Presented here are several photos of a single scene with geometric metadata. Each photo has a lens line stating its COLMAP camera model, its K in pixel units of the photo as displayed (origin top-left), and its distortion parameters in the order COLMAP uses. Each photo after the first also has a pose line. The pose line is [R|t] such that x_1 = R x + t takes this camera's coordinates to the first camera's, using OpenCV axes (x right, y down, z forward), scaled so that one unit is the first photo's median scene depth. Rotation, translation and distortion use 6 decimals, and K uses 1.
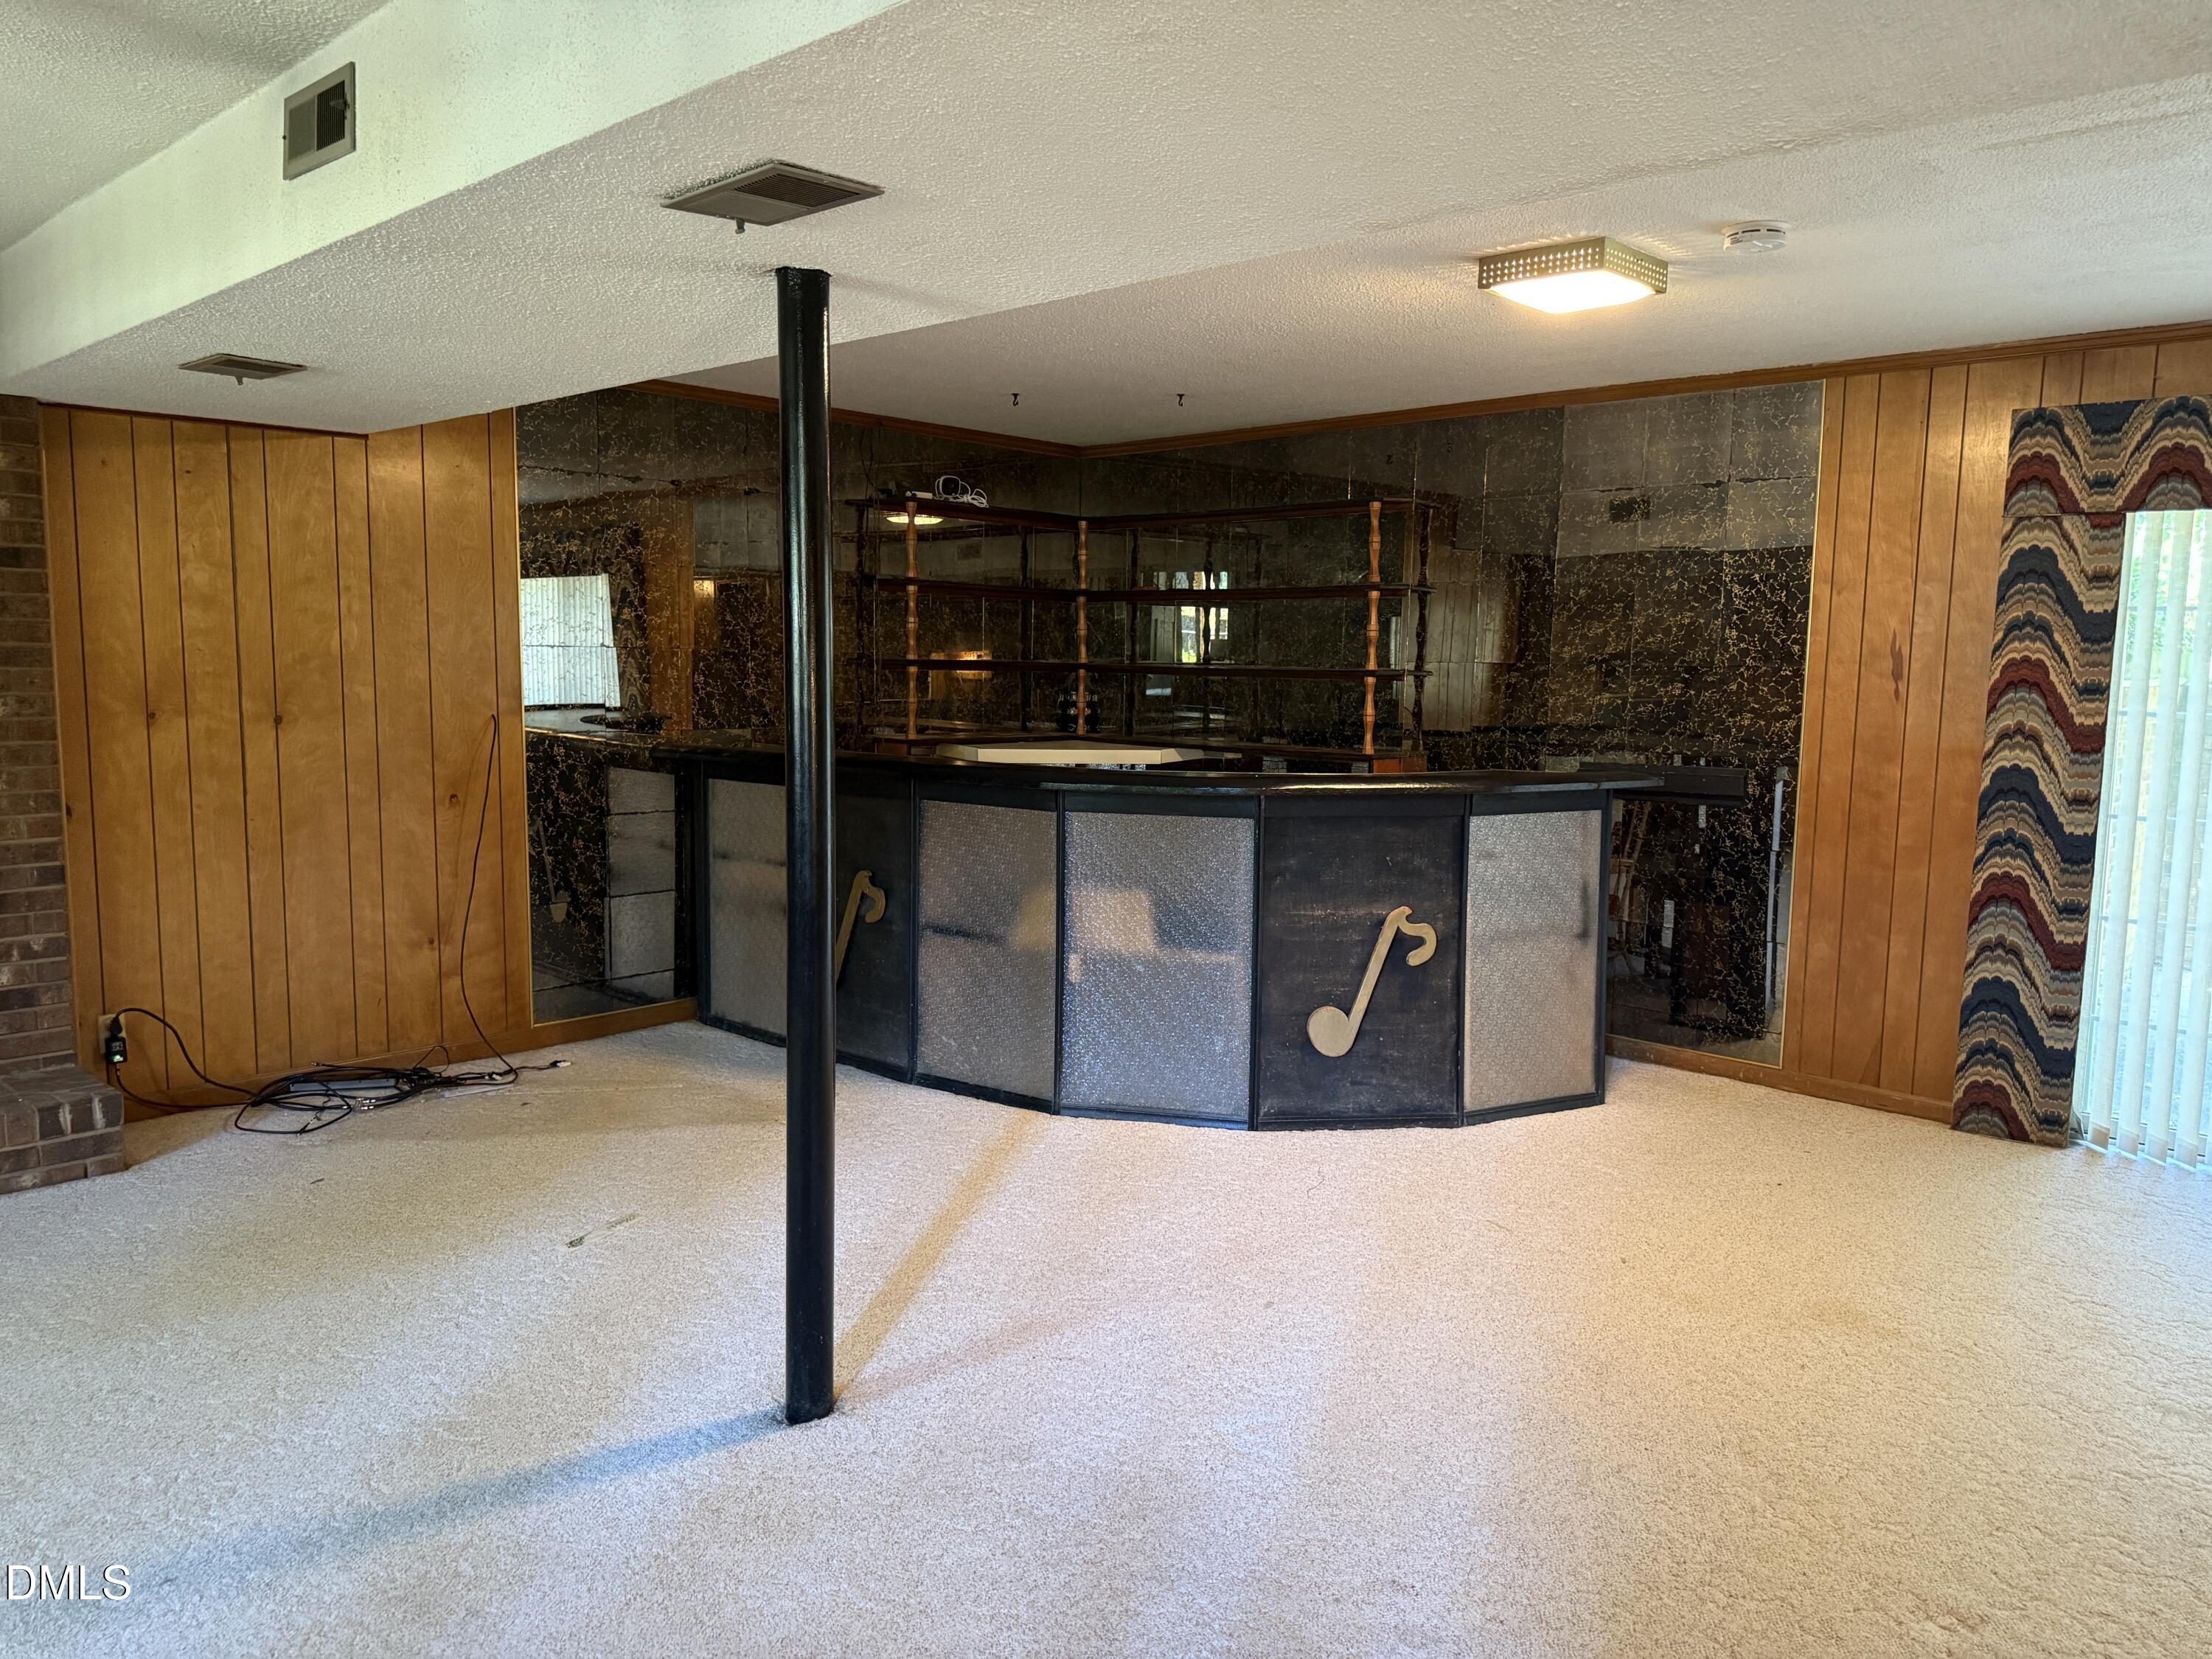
lens RADIAL K [[1567.7, 0, 1106.1], [0, 1567.7, 832.4], [0, 0, 1]] dist [0.043117, -0.049126]
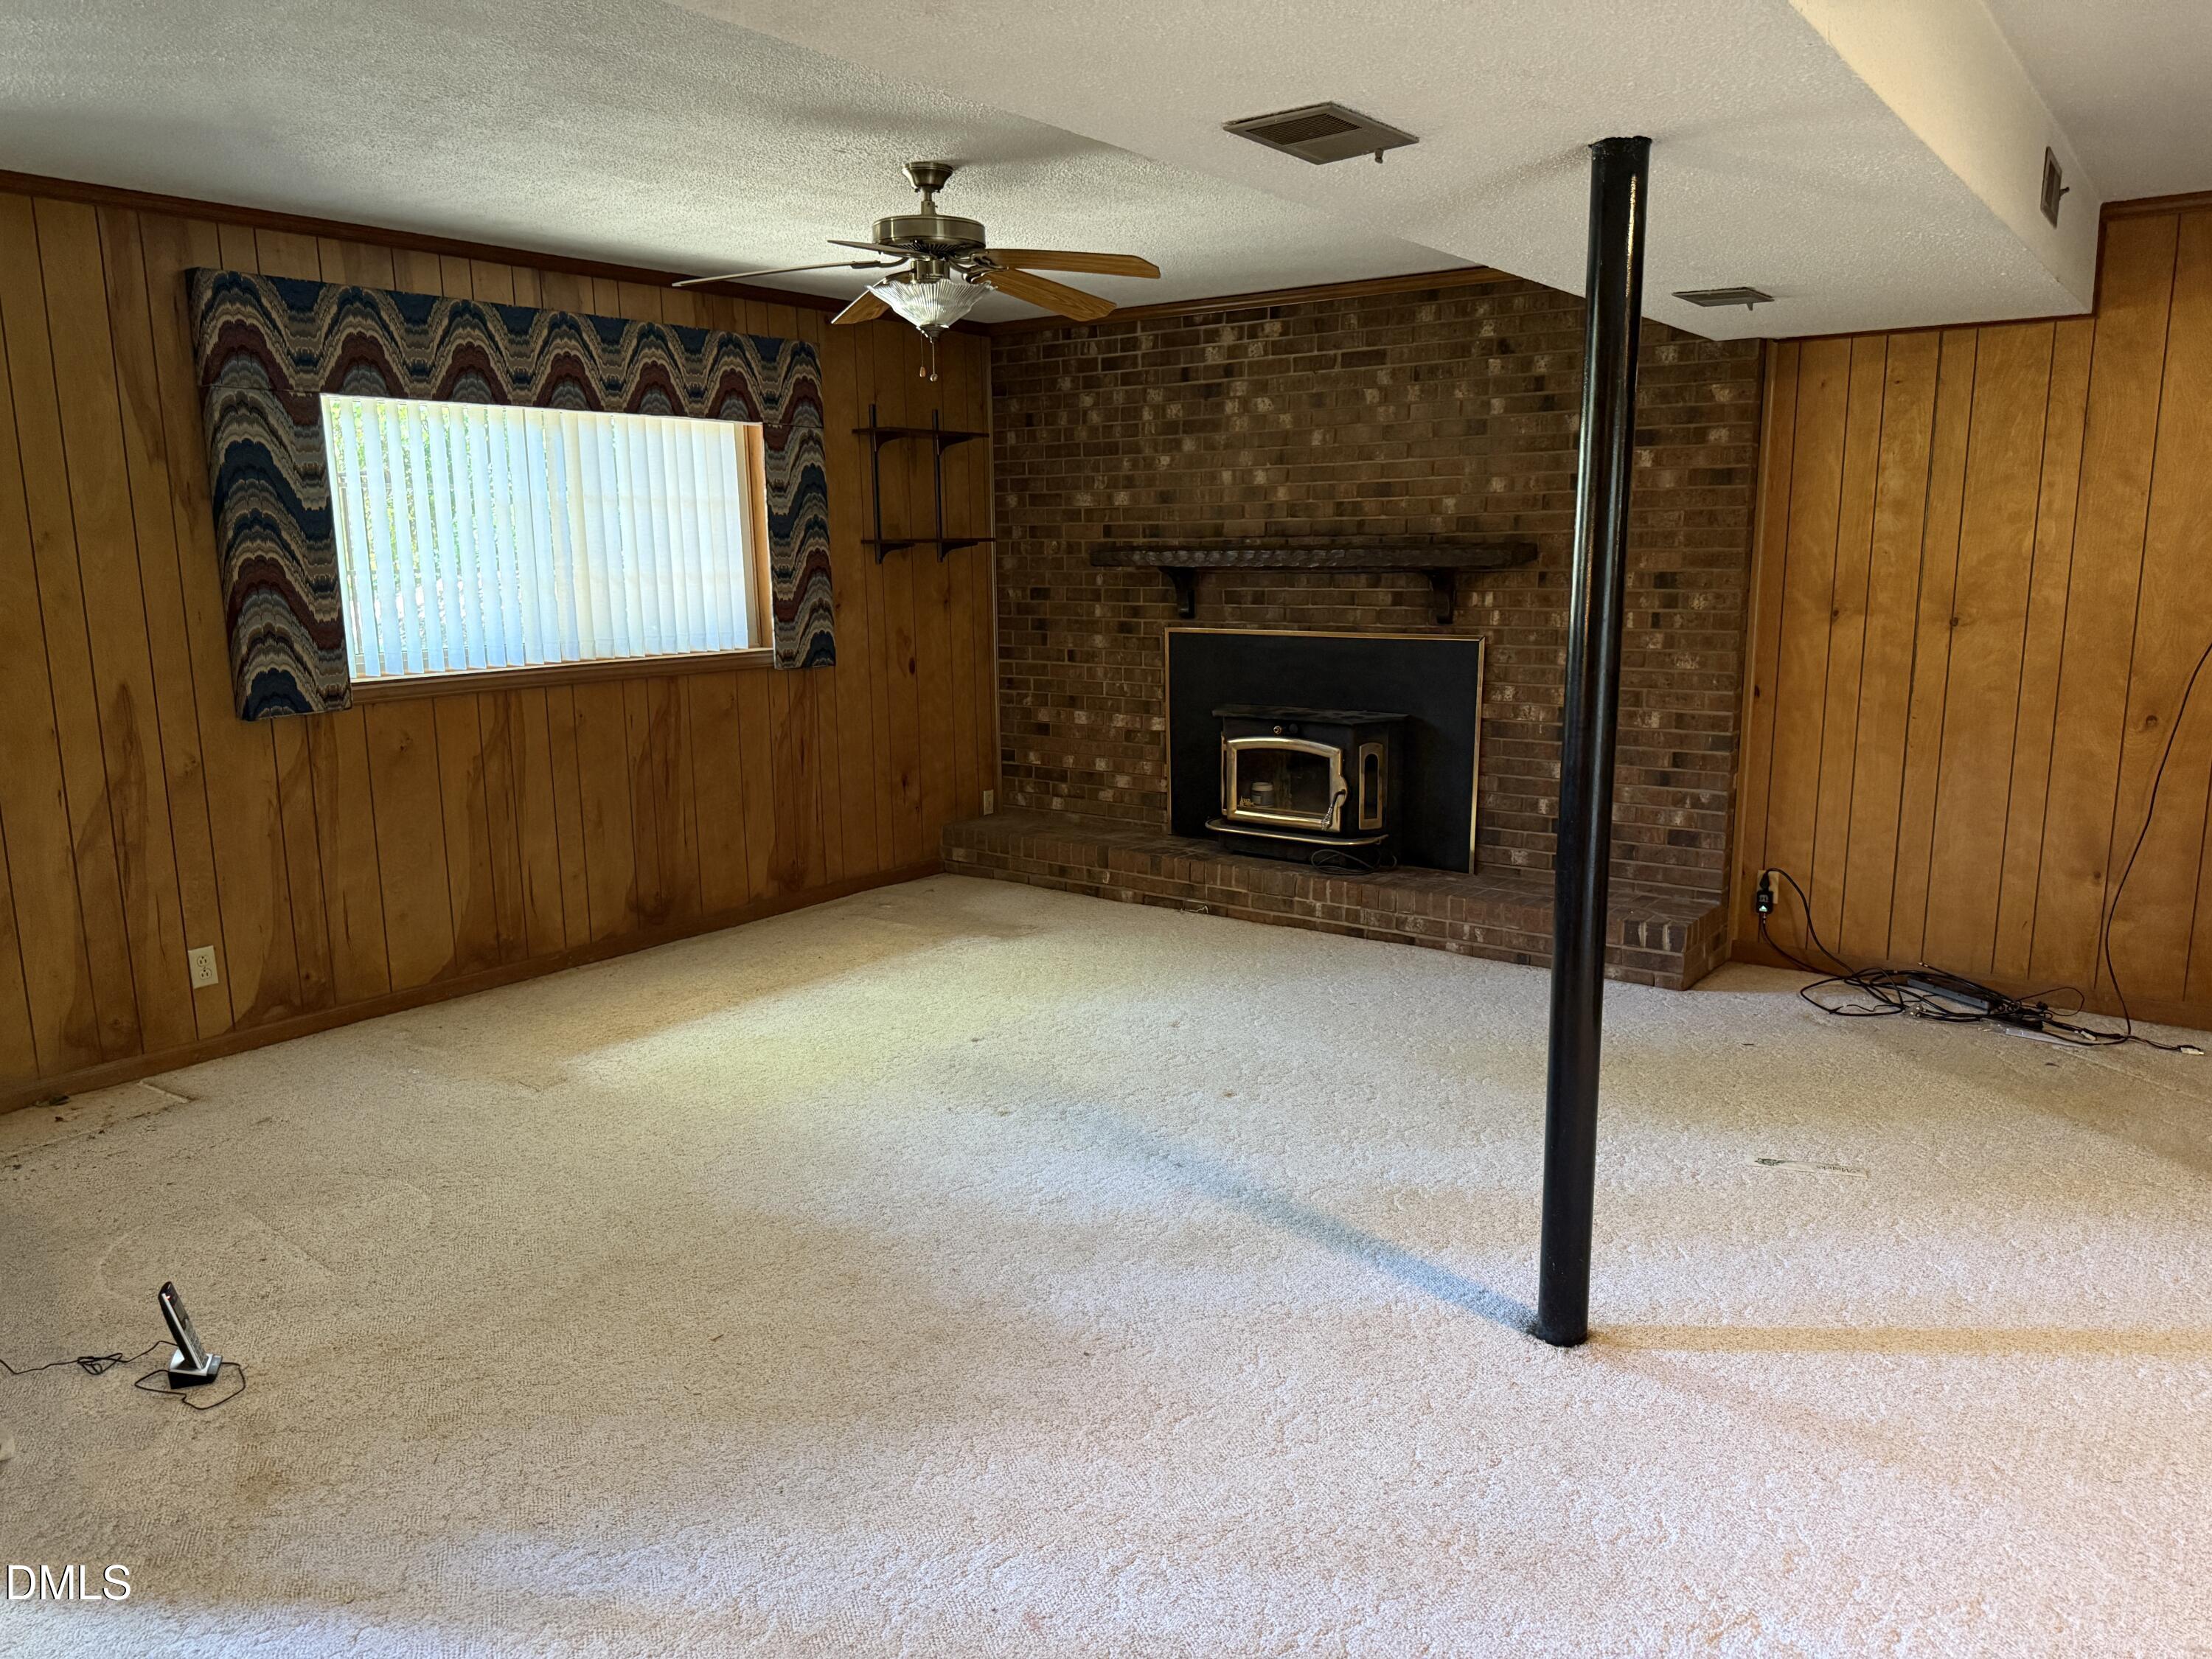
lens RADIAL K [[1567.7, 0, 1100.6], [0, 1567.7, 824.8], [0, 0, 1]] dist [0.043117, -0.049126]
pose [[0.123883, 0.162398, -0.978918, 0.428503], [-0.106450, 0.982999, 0.149603, -0.038182], [0.986571, 0.085673, 0.139064, 0.347341]]
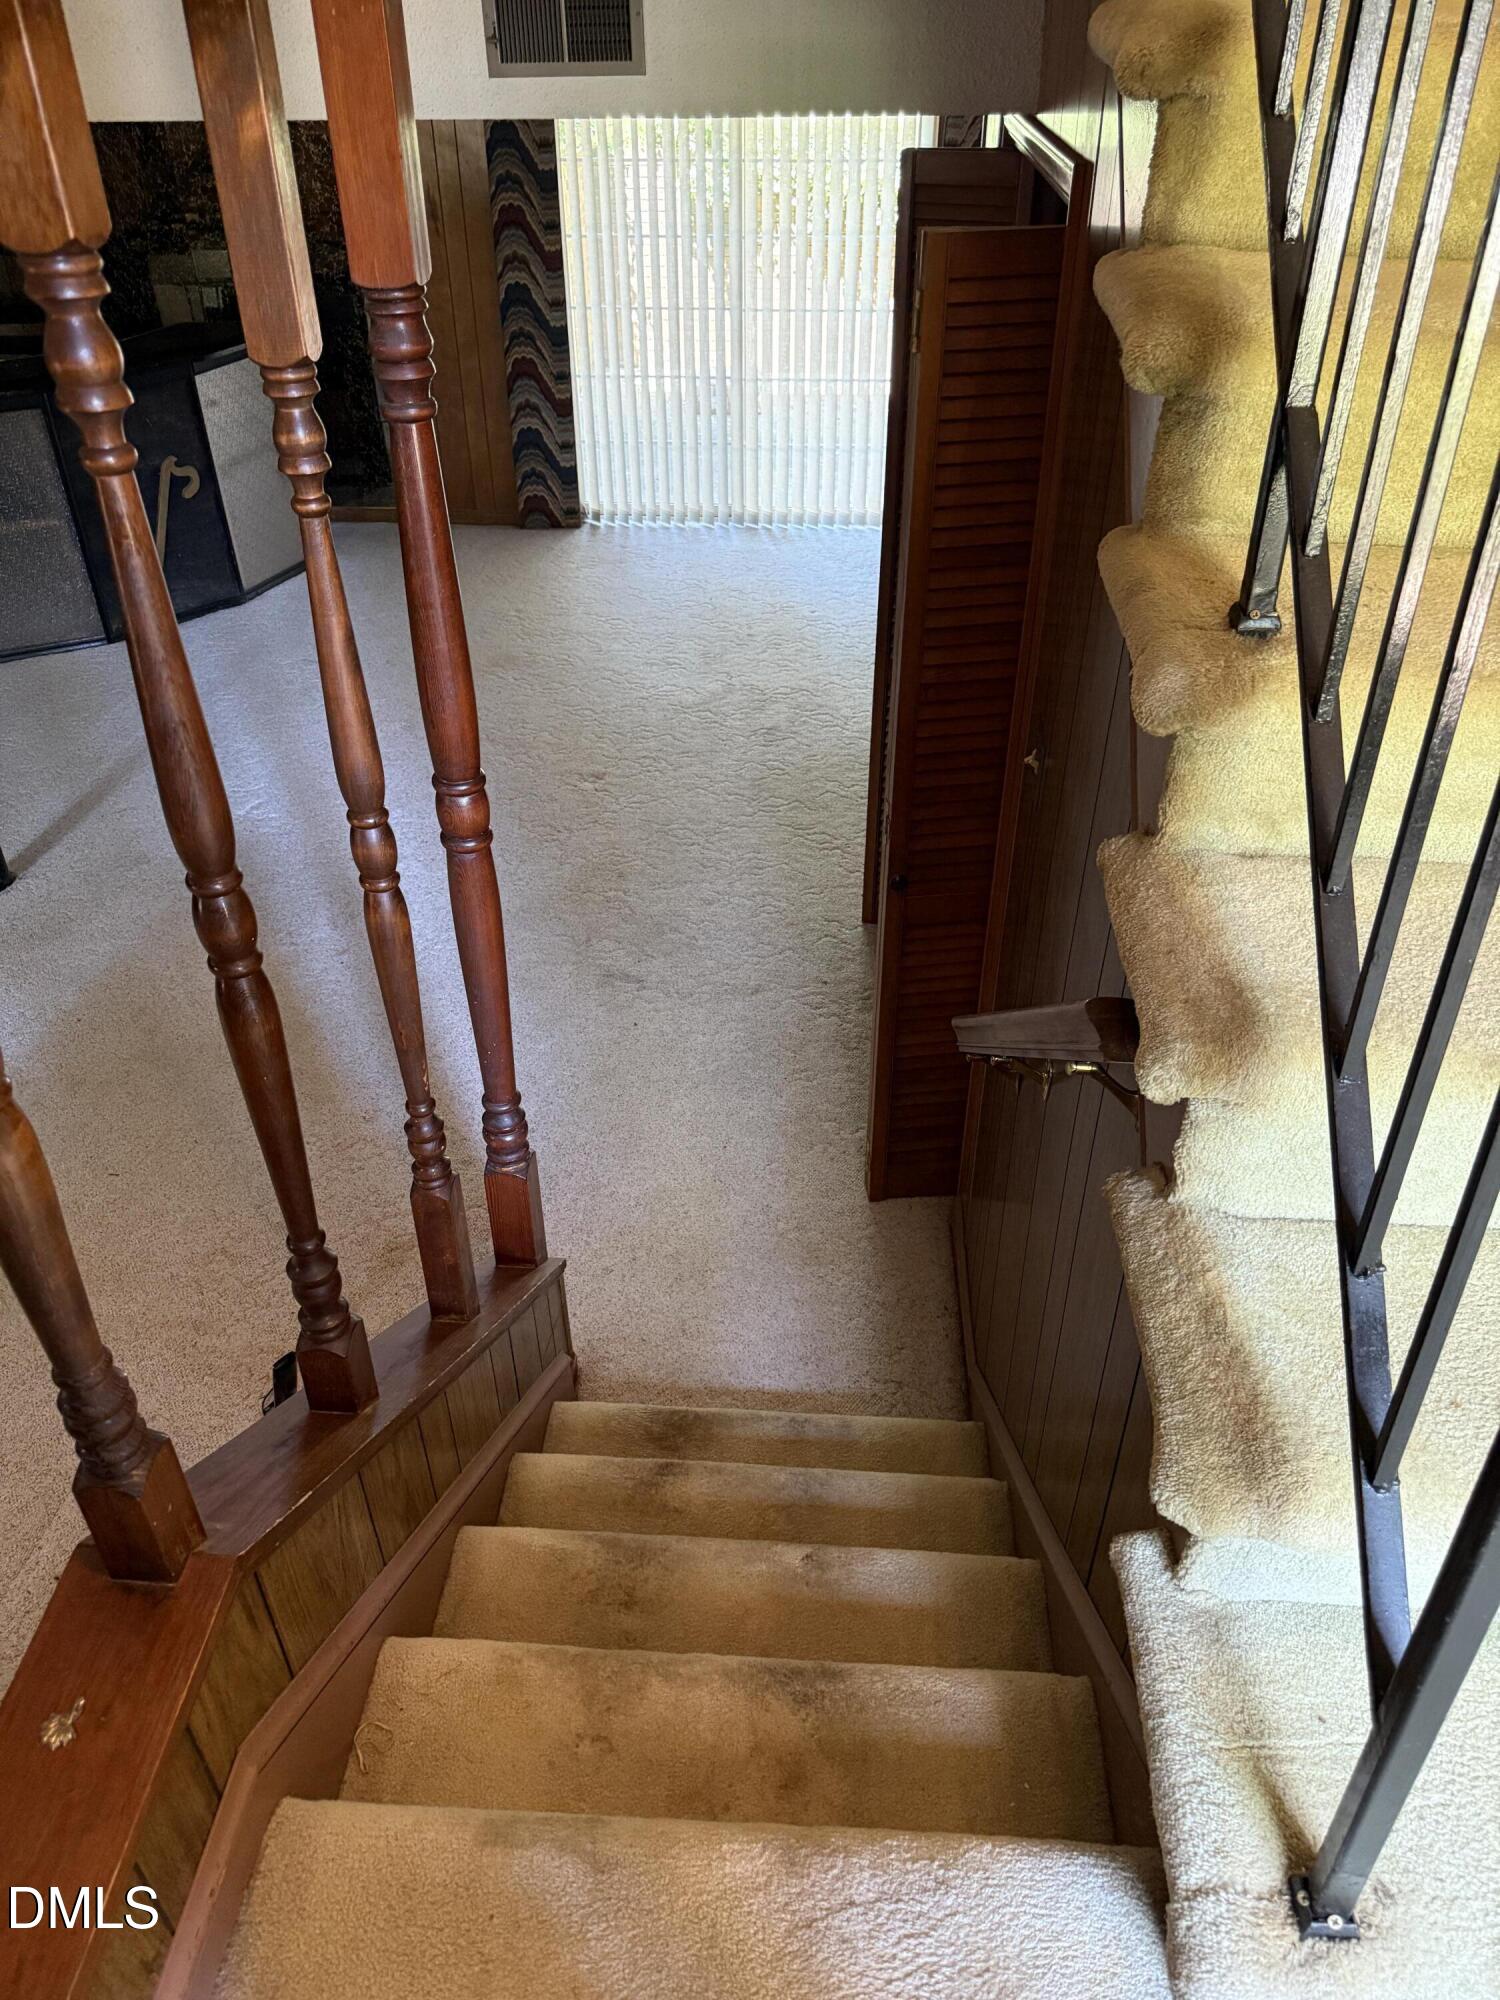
lens RADIAL K [[1417.4, 0, 715.5], [0, 1417.4, 1015.2], [0, 0, 1]] dist [0.043117, -0.049126]
pose [[0.766336, -0.401526, 0.501505, -0.265145], [0.100725, 0.846064, 0.523478, -0.142812], [-0.634495, -0.350646, 0.688813, -0.341332]]
